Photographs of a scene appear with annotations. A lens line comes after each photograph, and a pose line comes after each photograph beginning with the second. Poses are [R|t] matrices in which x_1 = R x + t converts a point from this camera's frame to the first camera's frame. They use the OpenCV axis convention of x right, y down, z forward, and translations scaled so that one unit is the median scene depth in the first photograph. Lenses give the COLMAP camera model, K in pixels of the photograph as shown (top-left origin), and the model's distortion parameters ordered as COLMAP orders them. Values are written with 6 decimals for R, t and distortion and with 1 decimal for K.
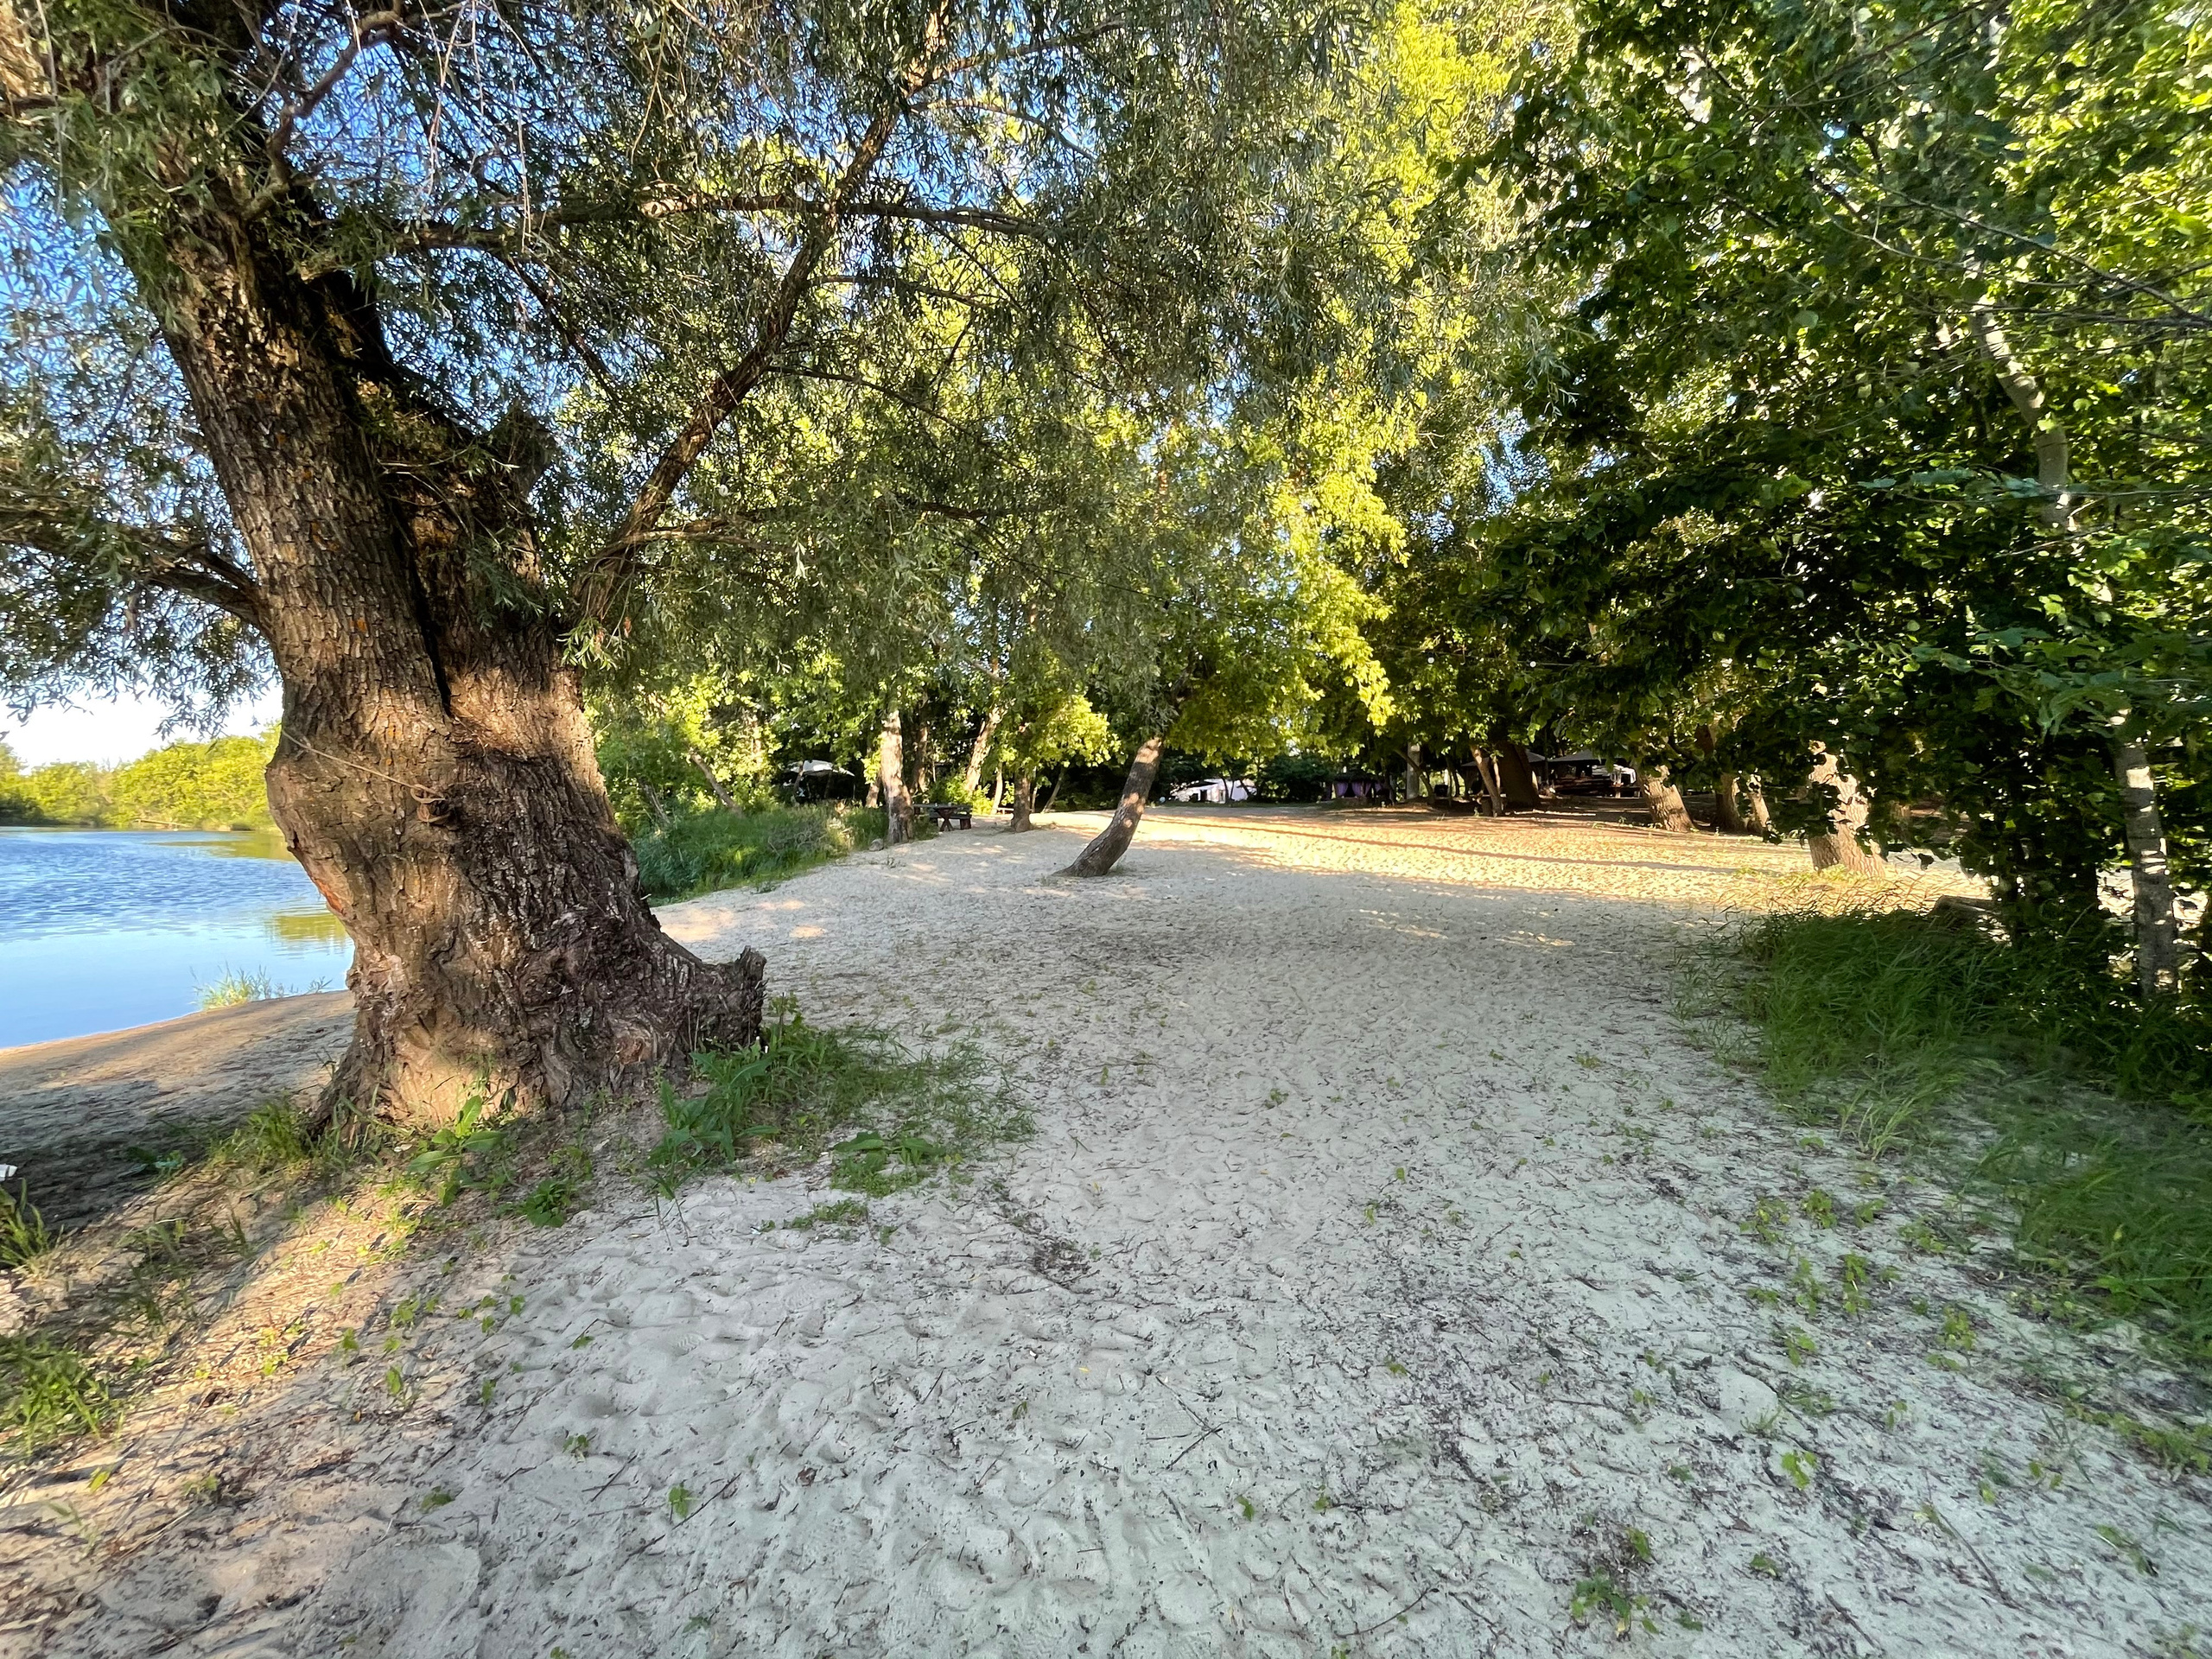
lens RADIAL K [[906.4, 0, 1121.7], [0, 906.4, 841.0], [0, 0, 1]] dist [-0.002699, 0.000211]
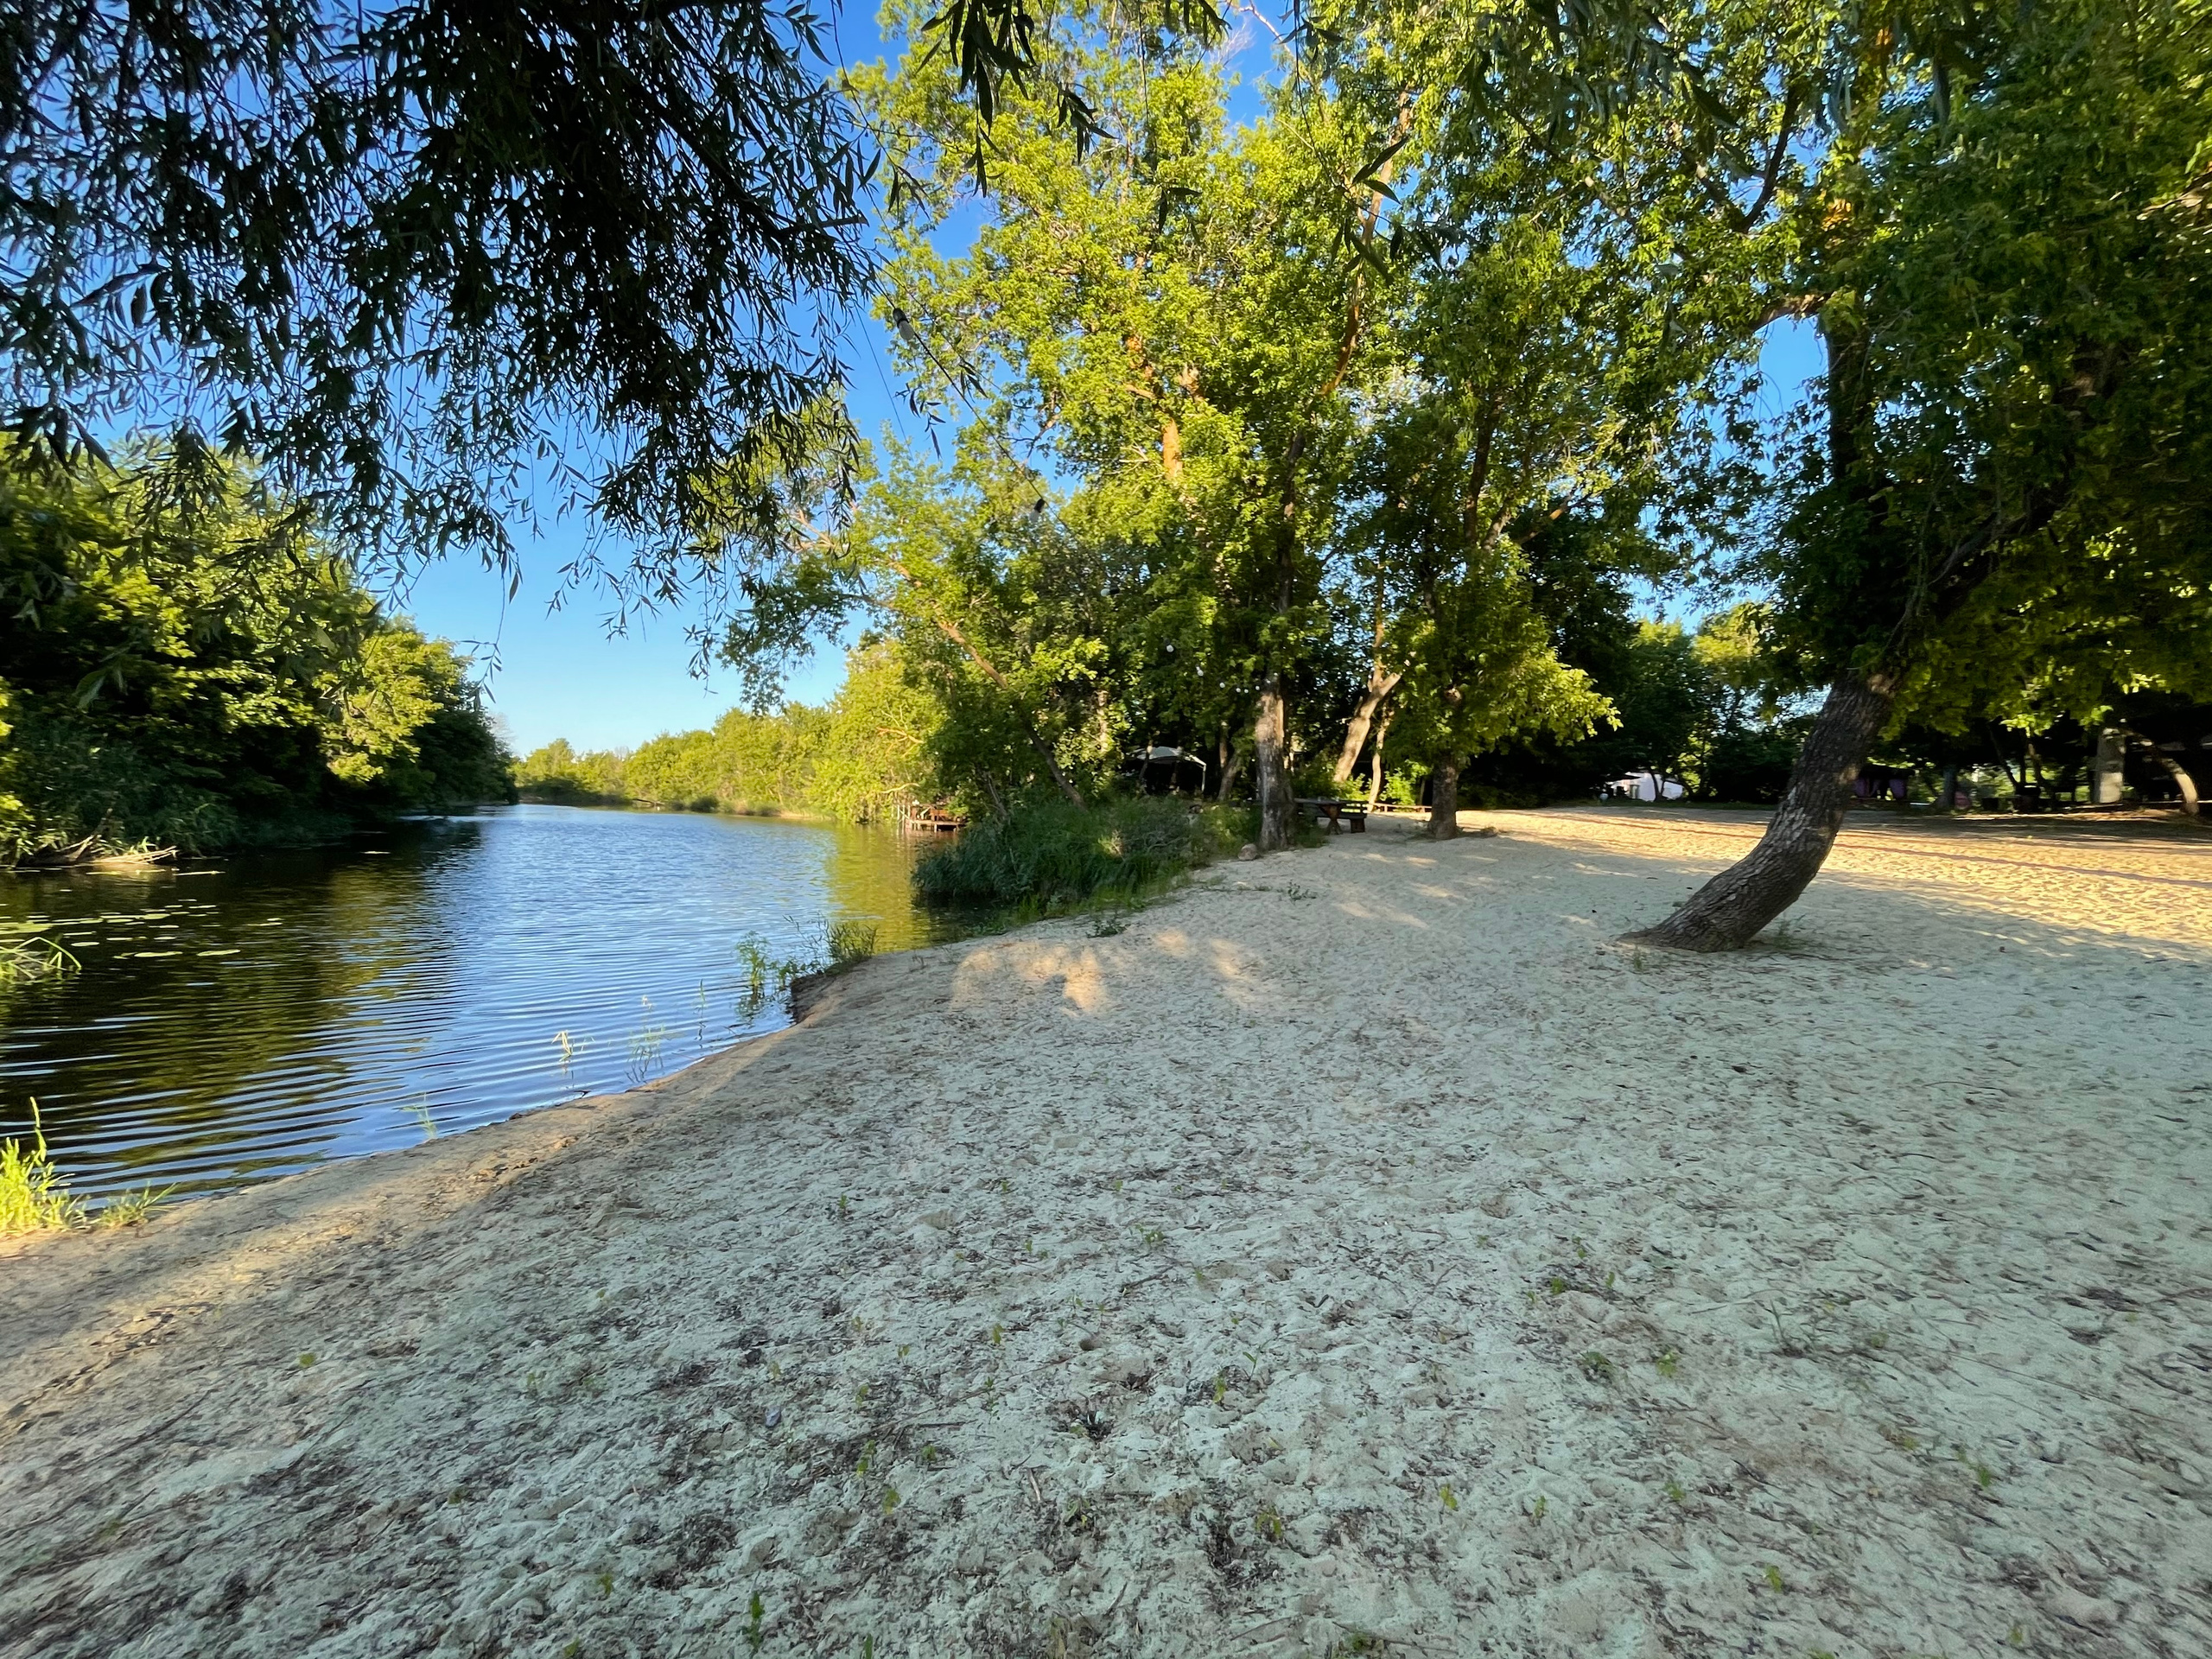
lens RADIAL K [[906.4, 0, 1103.4], [0, 906.4, 828.0], [0, 0, 1]] dist [-0.002699, 0.000211]
pose [[0.929135, 0.027737, -0.368699, -0.092048], [-0.029781, 0.999556, 0.000148, -0.010184], [0.368540, 0.010843, 0.929549, 0.229979]]
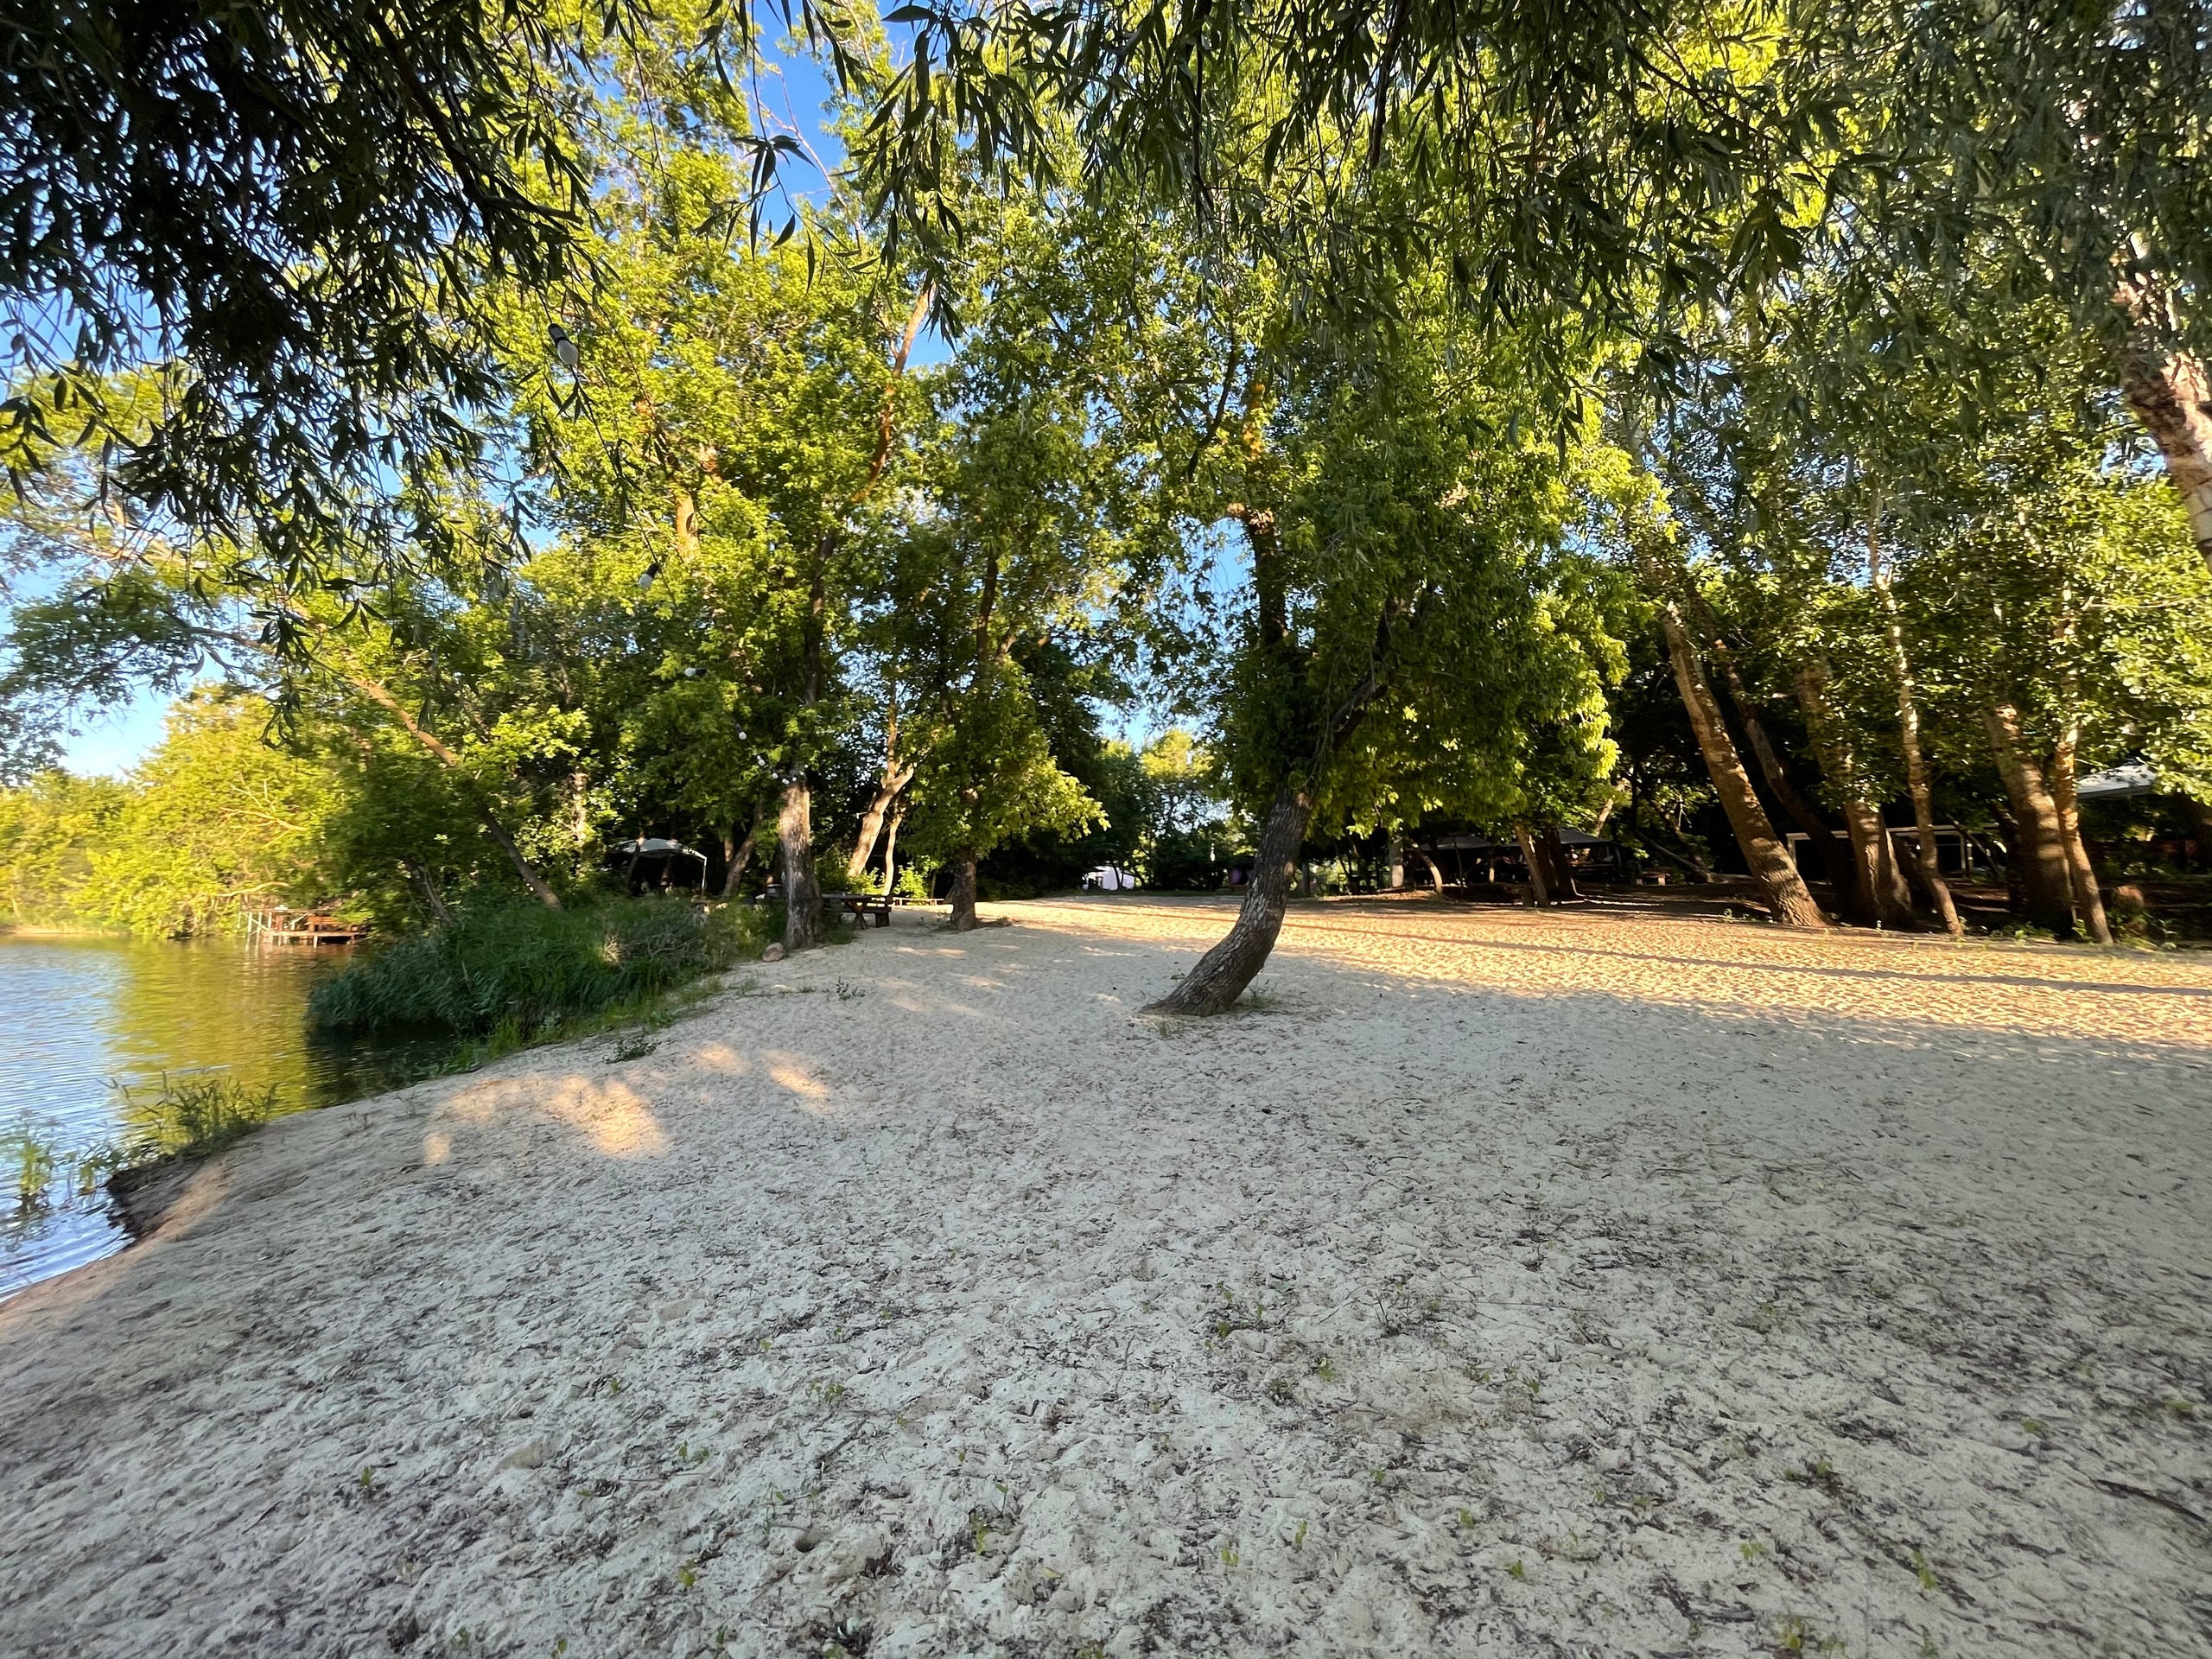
lens RADIAL K [[906.4, 0, 1100.8], [0, 906.4, 830.0], [0, 0, 1]] dist [-0.002699, 0.000211]
pose [[0.987169, 0.009237, 0.159411, -0.113859], [0.008012, 0.994202, -0.107226, -0.010408], [-0.159477, 0.107128, 0.981372, 0.228122]]
